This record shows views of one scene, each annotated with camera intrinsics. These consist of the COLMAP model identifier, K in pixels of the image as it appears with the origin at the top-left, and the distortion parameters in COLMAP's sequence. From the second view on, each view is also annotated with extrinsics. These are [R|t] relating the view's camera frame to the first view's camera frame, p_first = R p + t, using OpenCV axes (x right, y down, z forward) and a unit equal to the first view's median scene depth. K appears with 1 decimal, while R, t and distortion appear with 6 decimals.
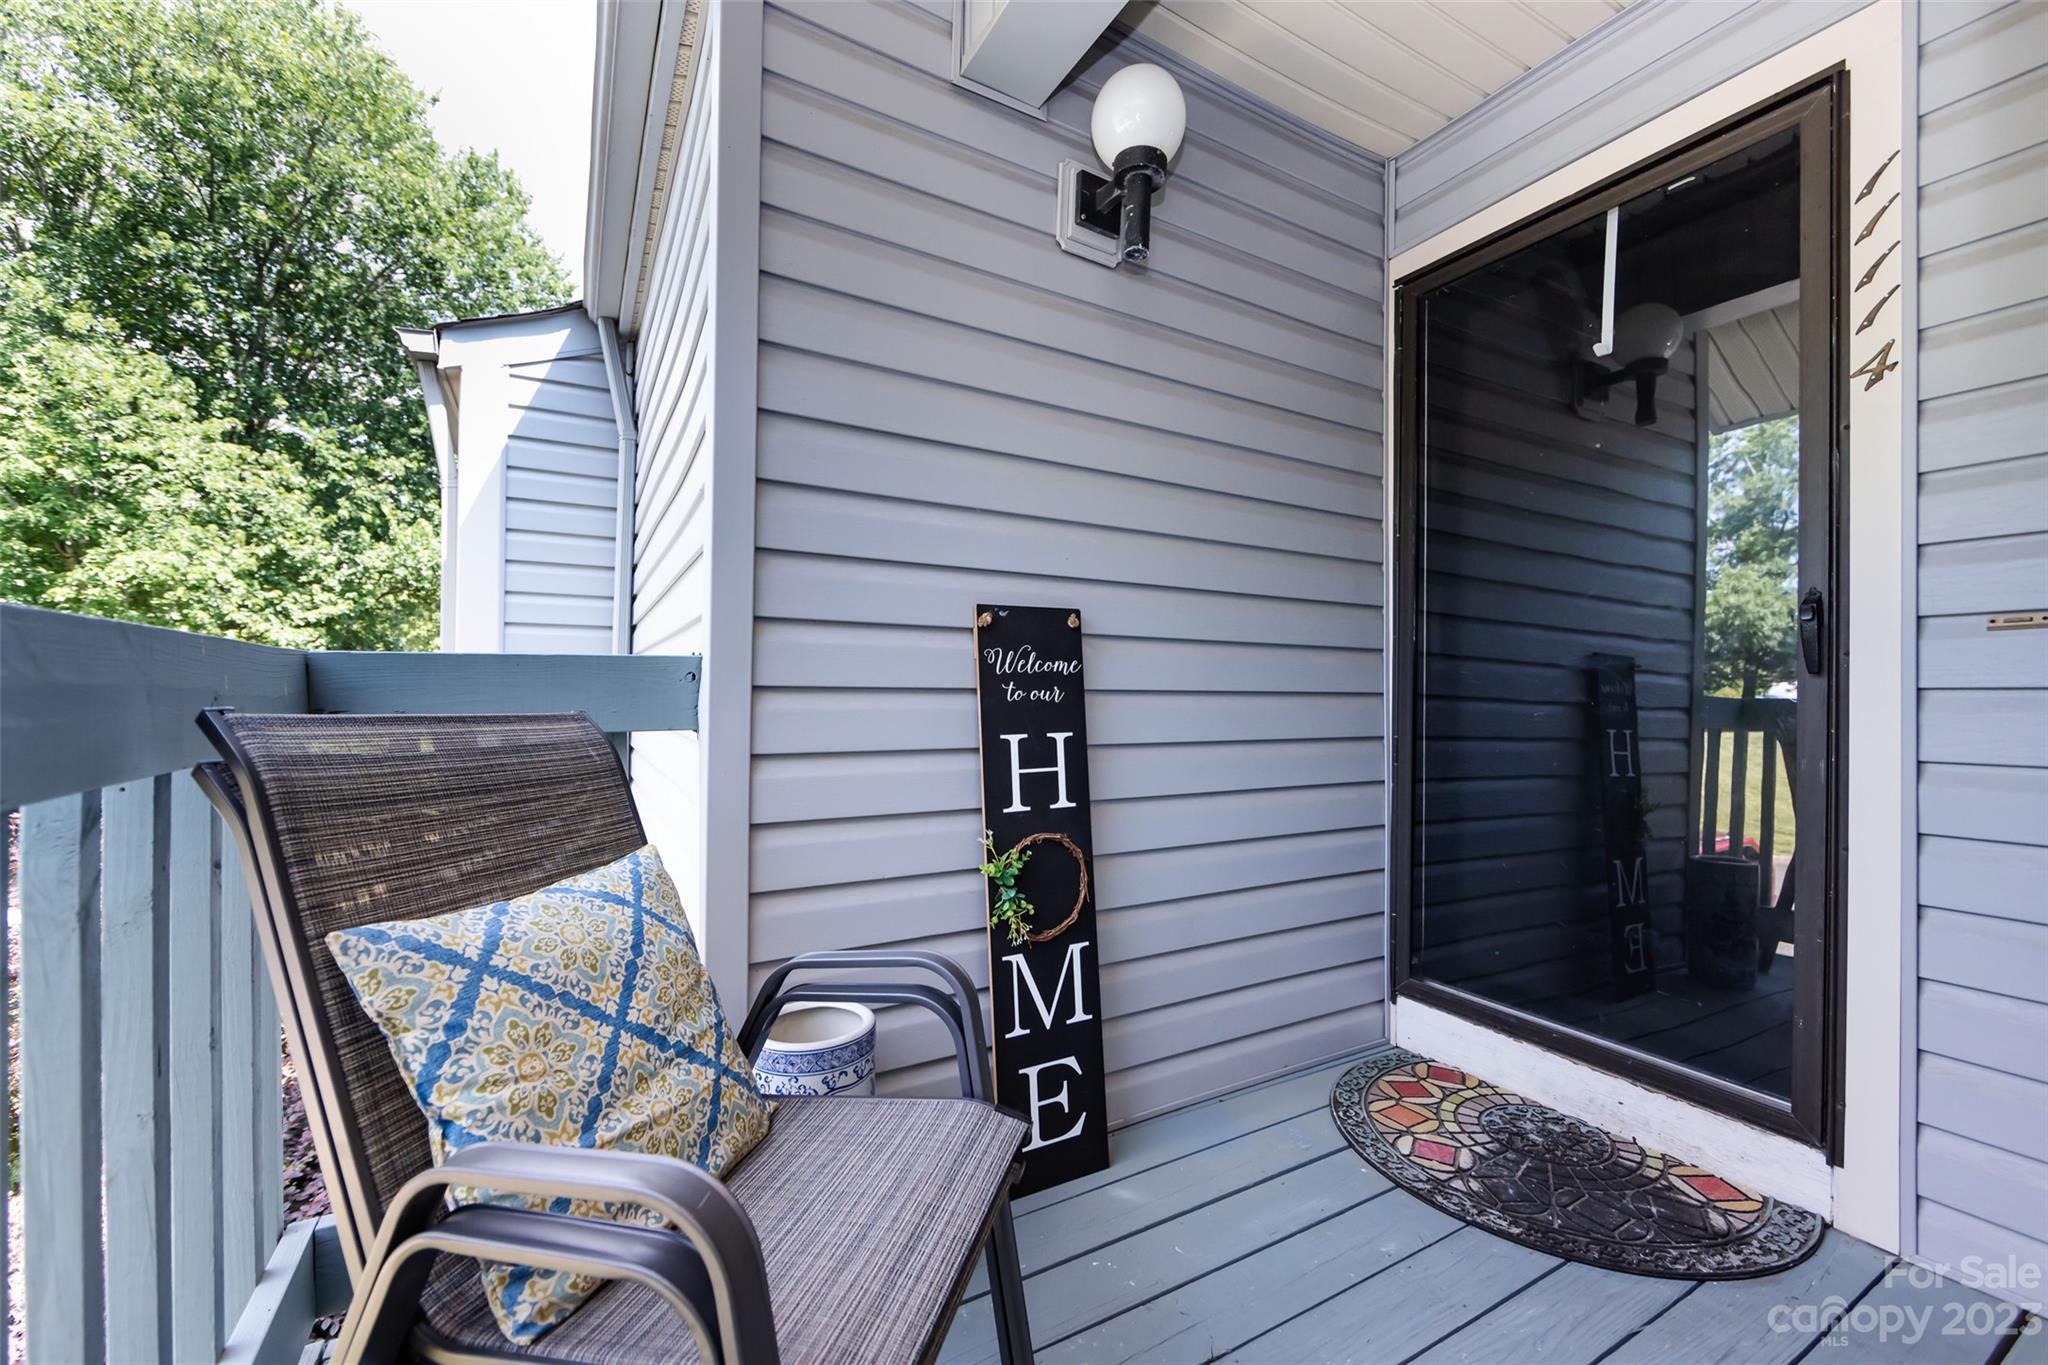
lens RADIAL K [[807.8, 0, 1030.6], [0, 807.8, 693.8], [0, 0, 1]] dist [-0.002106, 0.000061]
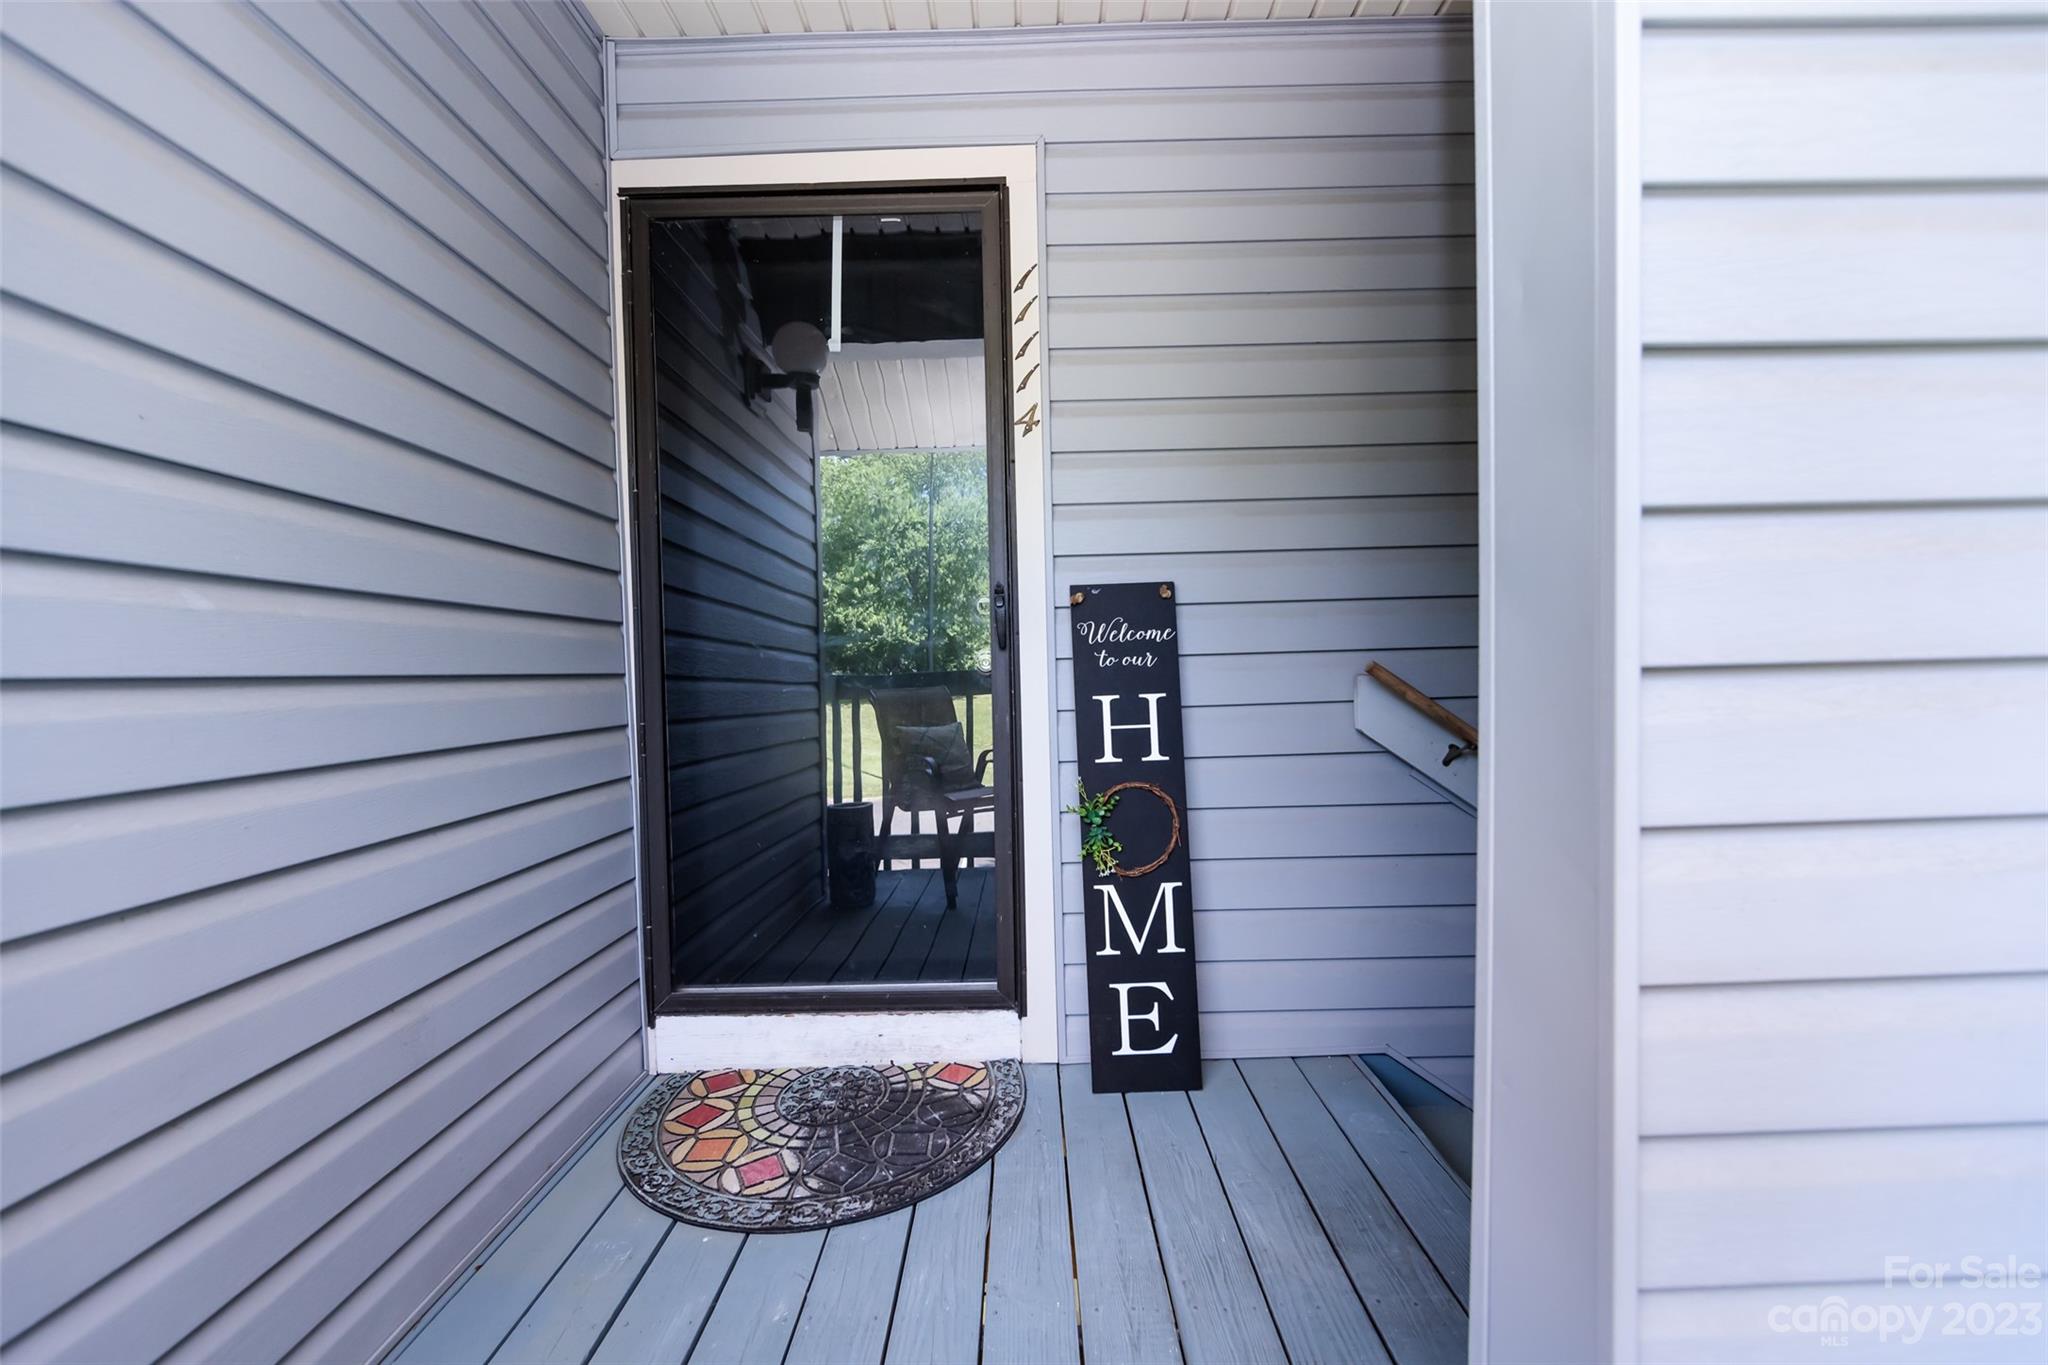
lens RADIAL K [[807.8, 0, 1019.2], [0, 807.8, 691.4], [0, 0, 1]] dist [-0.002106, 0.000061]
pose [[0.504857, -0.041633, 0.862199, -0.114522], [0.027533, 0.999105, 0.032121, 0.002289], [-0.862764, 0.007523, 0.505551, 0.270630]]
